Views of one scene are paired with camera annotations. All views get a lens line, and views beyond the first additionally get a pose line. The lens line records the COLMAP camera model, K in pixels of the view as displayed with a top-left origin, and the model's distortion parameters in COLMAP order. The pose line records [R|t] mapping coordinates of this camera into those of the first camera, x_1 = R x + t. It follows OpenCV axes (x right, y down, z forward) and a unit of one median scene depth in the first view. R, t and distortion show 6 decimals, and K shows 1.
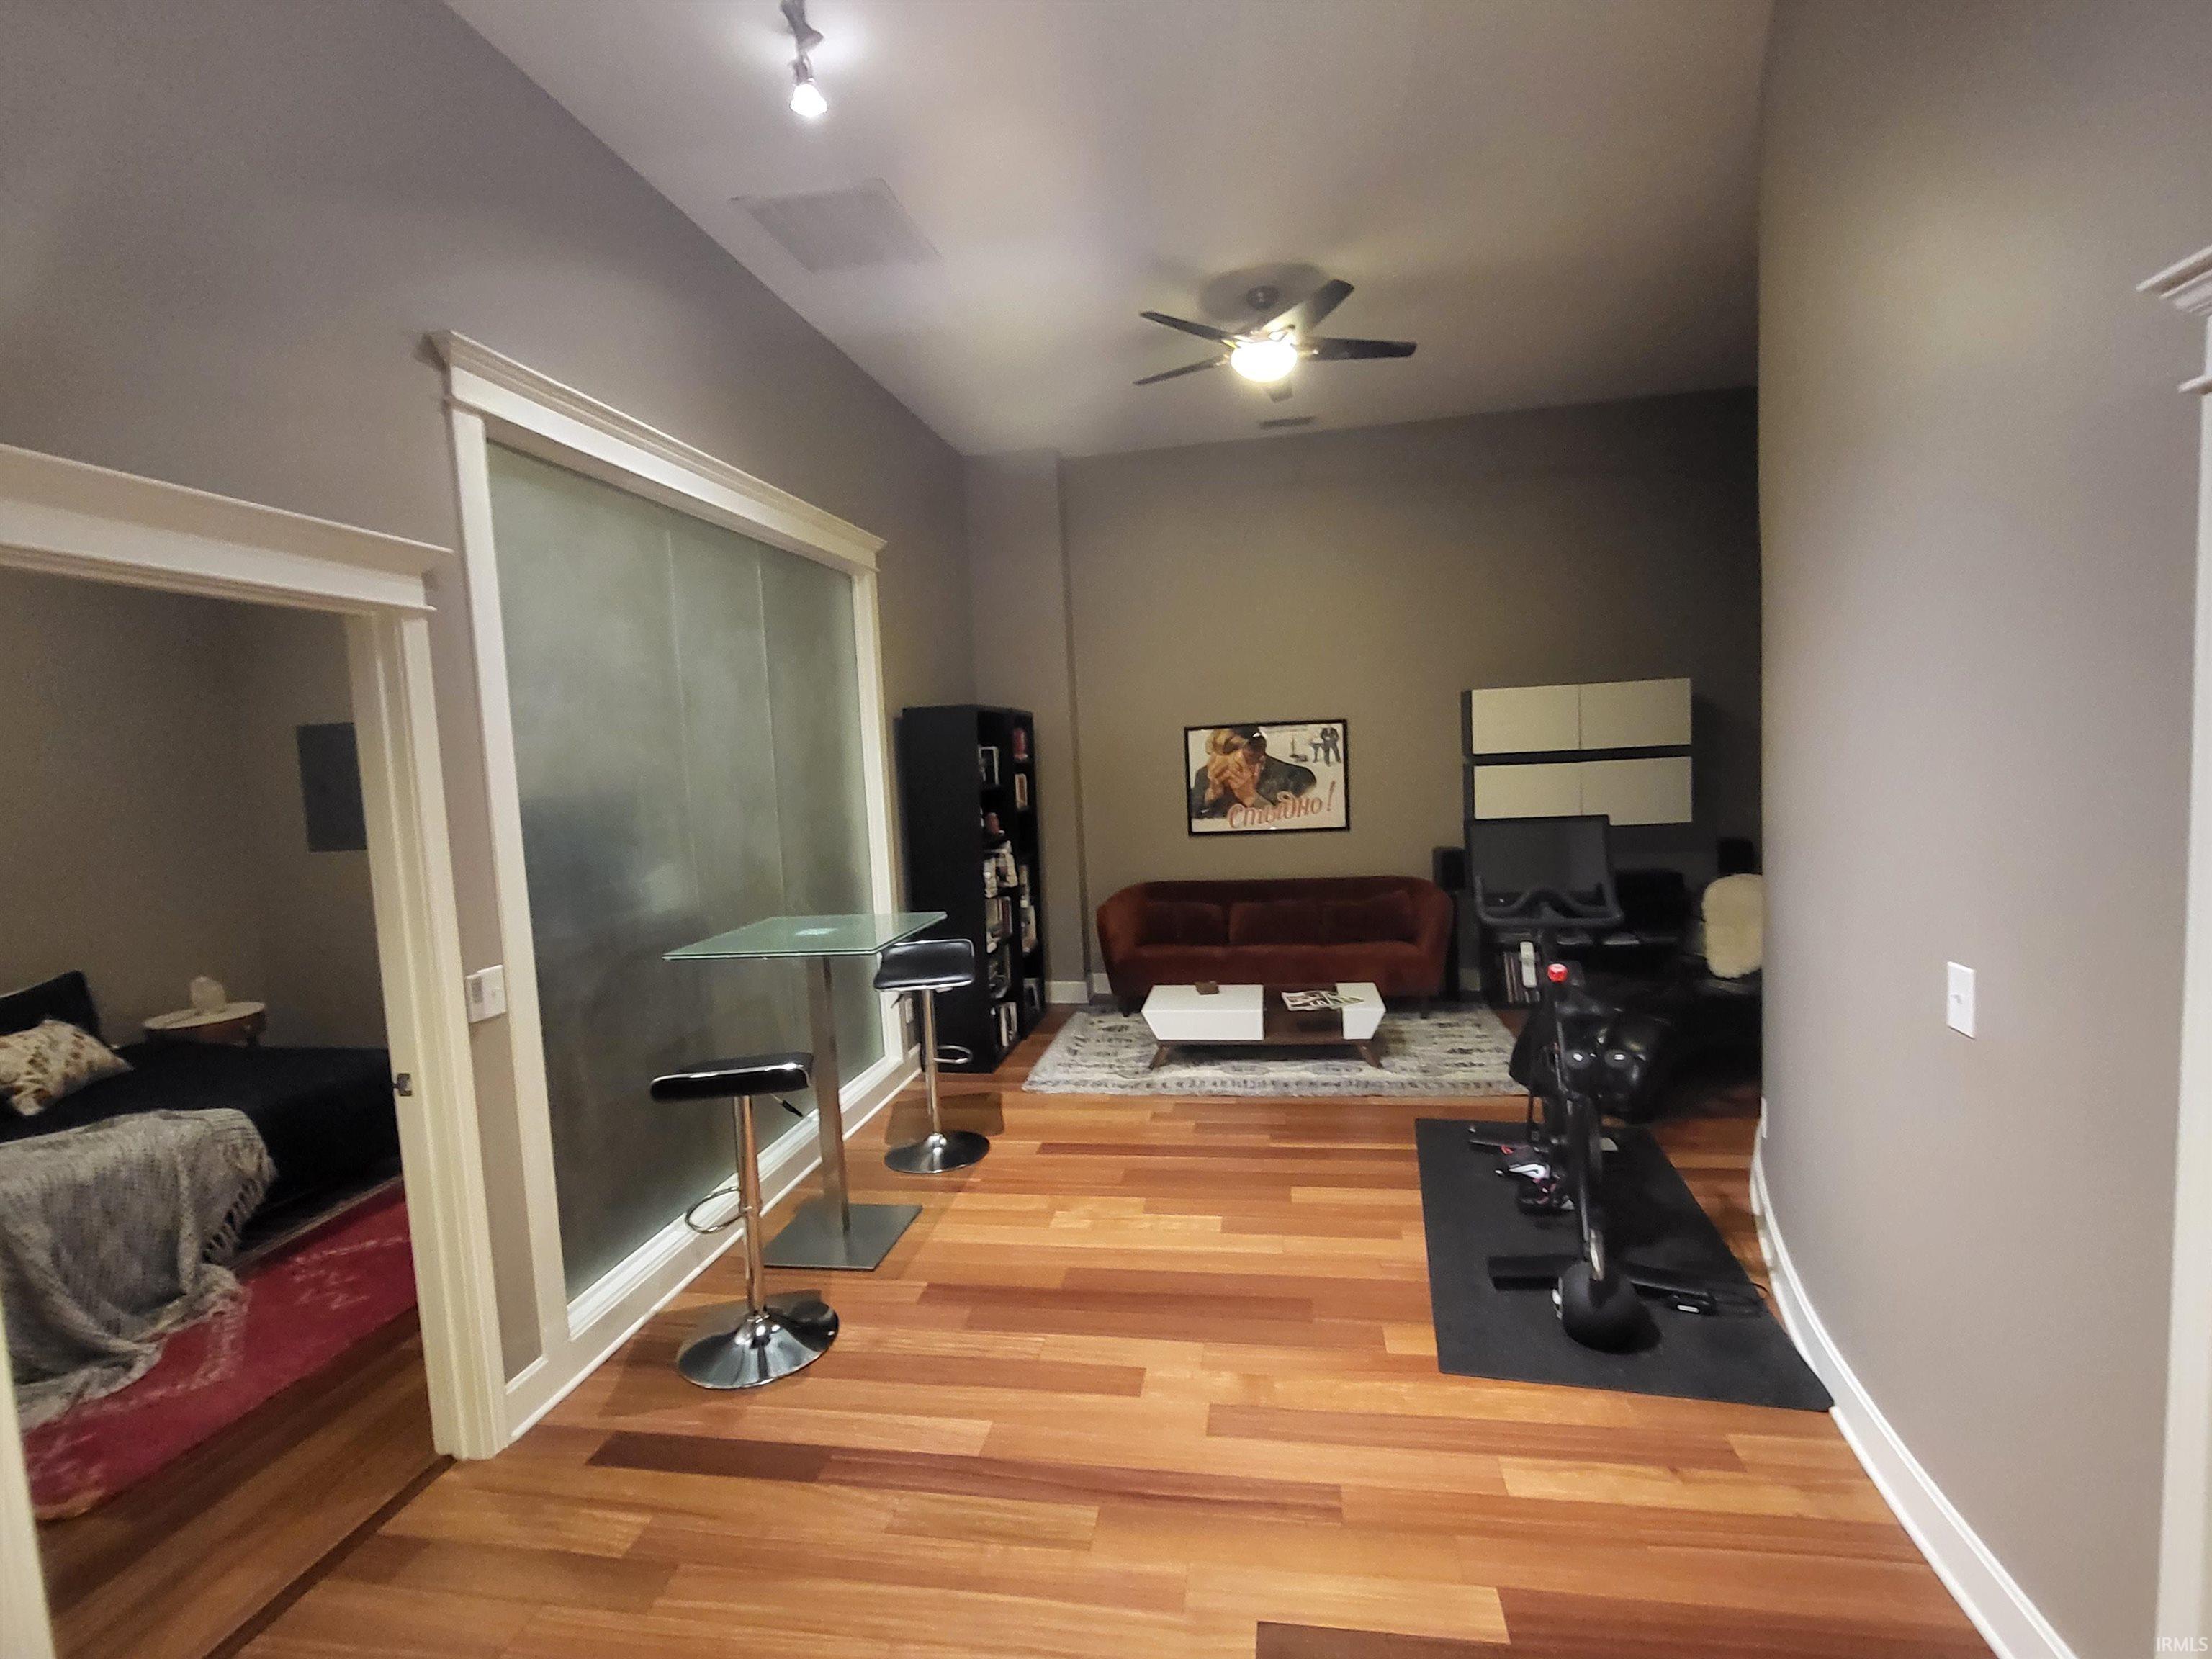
lens RADIAL K [[1015.4, 0, 1106.0], [0, 1015.4, 829.5], [0, 0, 1]] dist [0.007682, -0.000630]
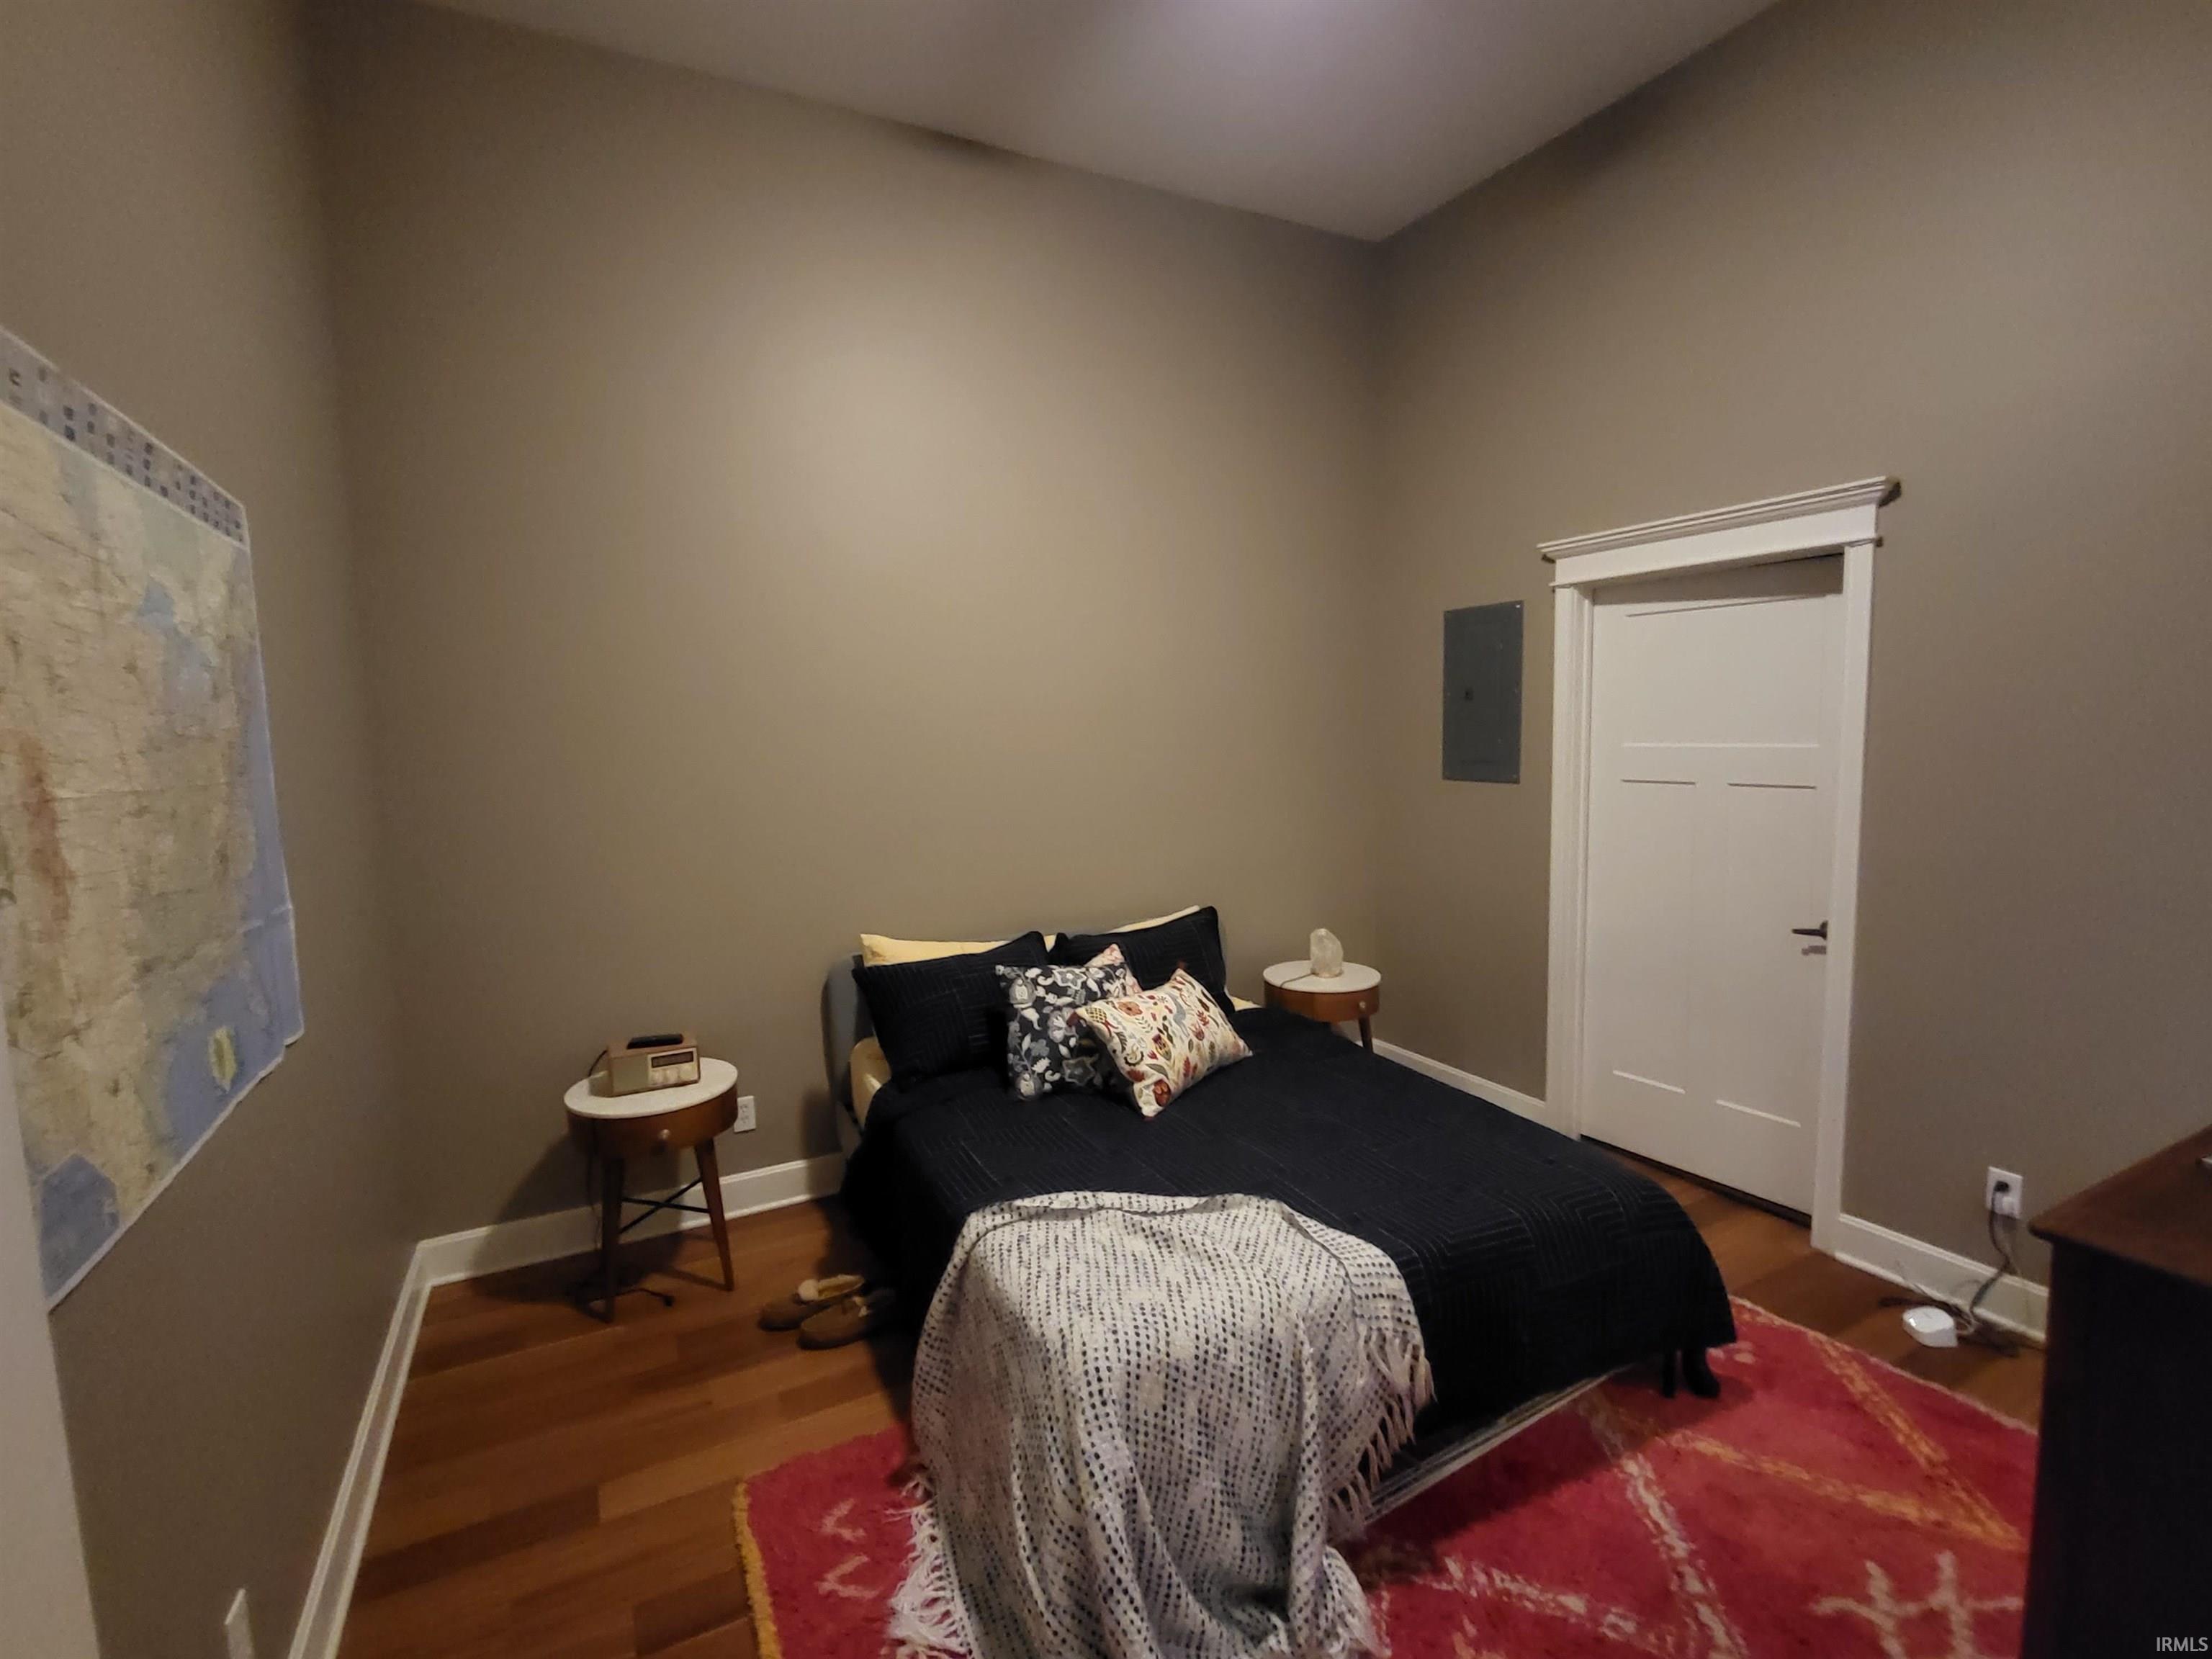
lens RADIAL K [[1015.4, 0, 1106.0], [0, 1015.4, 829.5], [0, 0, 1]] dist [0.007682, -0.000630]
pose [[0.613125, 0.119206, -0.780940, -0.548699], [-0.070504, 0.992862, 0.096201, 0.008054], [0.786833, -0.003924, 0.617153, 0.550649]]
